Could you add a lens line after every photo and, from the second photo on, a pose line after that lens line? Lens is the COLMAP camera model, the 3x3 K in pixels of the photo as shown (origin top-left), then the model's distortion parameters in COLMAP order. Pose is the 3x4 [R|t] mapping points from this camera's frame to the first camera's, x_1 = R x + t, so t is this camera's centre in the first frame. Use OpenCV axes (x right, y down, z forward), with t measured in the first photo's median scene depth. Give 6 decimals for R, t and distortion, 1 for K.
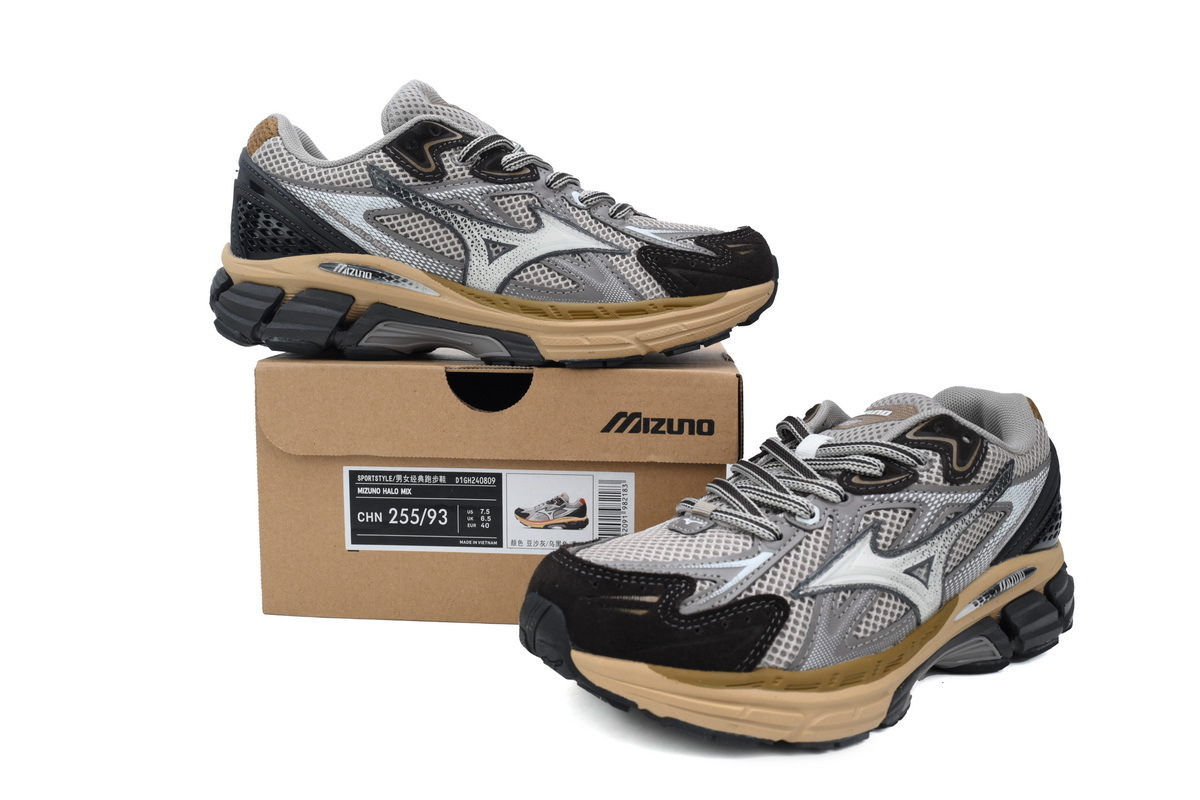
lens RADIAL K [[1025.4, 0, 600.0], [0, 1025.4, 400.0], [0, 0, 1]] dist [0.004963, -0.002642]
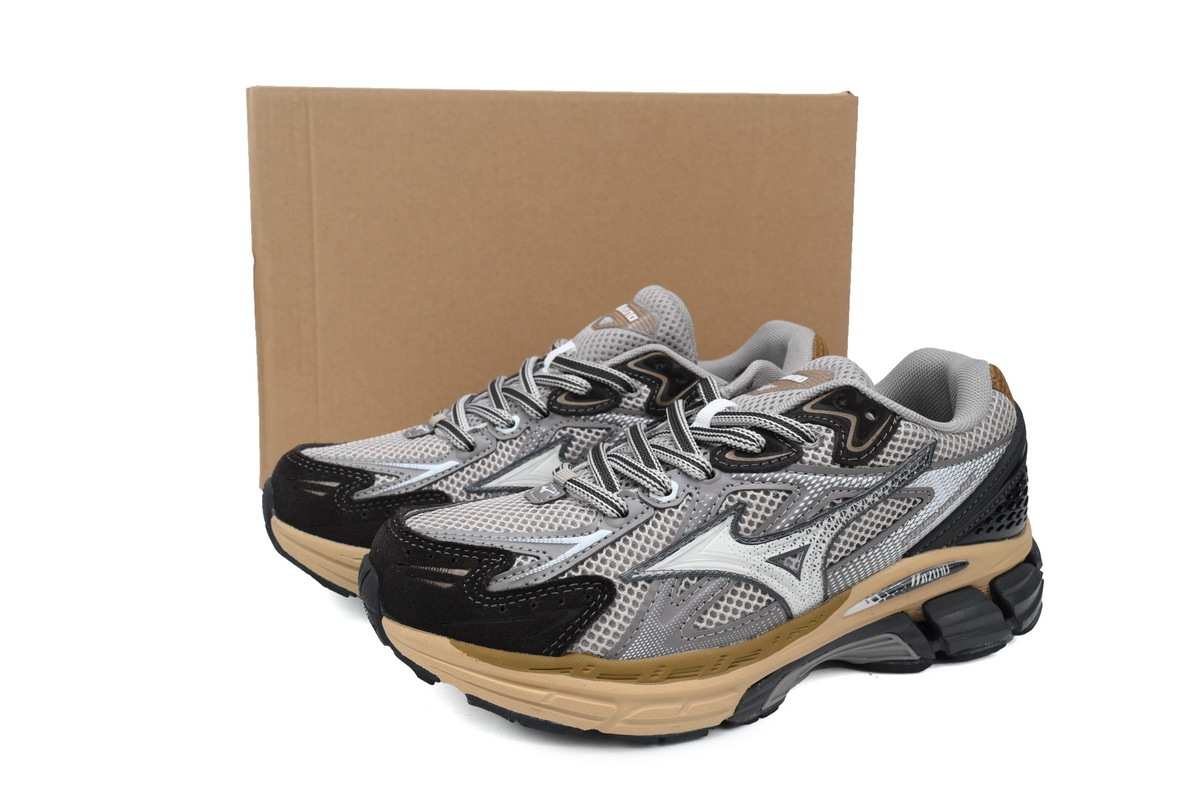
lens RADIAL K [[1025.4, 0, 600.0], [0, 1025.4, 400.0], [0, 0, 1]] dist [0.004963, -0.002642]
pose [[0.975462, 0.044294, -0.215666, 0.339520], [-0.027071, 0.996250, 0.082172, -0.043492], [0.218497, -0.074317, 0.973004, 0.097855]]
